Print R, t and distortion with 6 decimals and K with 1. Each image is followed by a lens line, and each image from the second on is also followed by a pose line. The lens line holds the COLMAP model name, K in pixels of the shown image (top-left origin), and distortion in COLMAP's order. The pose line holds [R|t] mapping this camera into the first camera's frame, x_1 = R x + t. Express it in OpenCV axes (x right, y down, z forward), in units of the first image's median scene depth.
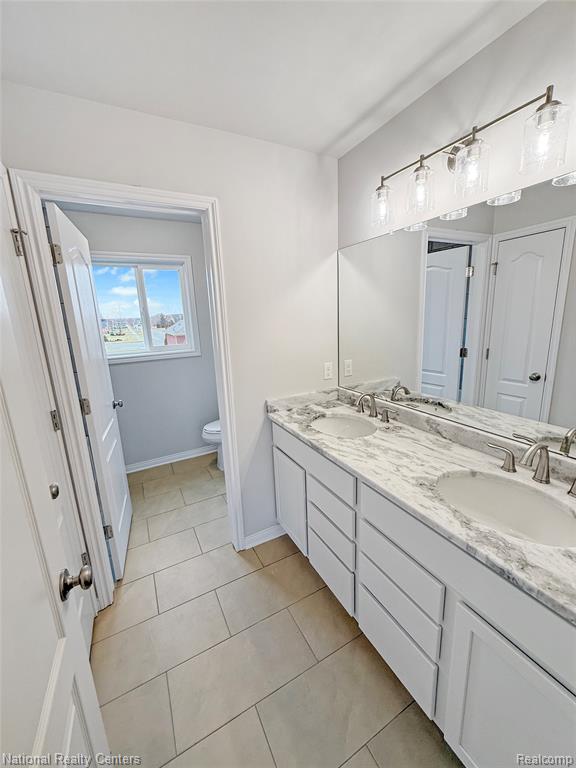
lens RADIAL K [[312.6, 0, 288.0], [0, 312.6, 384.0], [0, 0, 1]] dist [-0.000651, -0.000082]
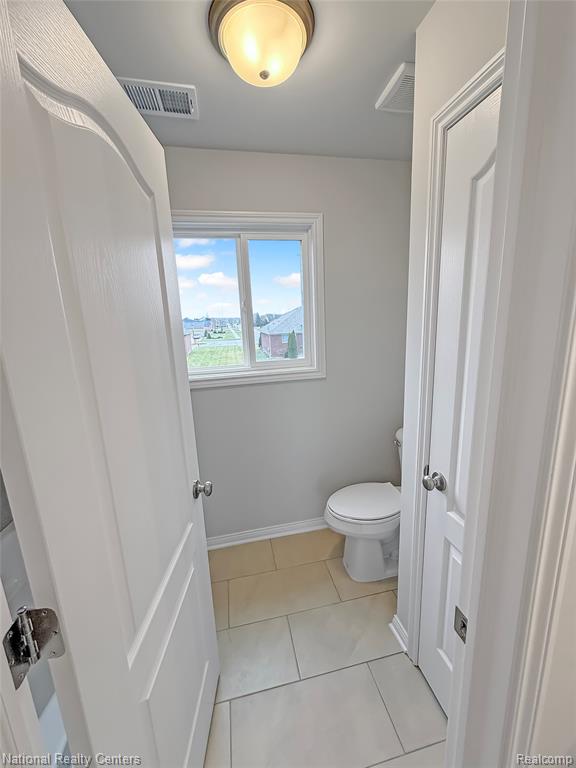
lens RADIAL K [[304.0, 0, 288.0], [0, 304.0, 384.0], [0, 0, 1]] dist [-0.000087, -0.000022]
pose [[0.961740, 0.058427, -0.267660, -0.186440], [-0.056344, 0.998292, 0.015463, -0.083903], [0.268106, 0.000210, 0.963389, 0.393248]]
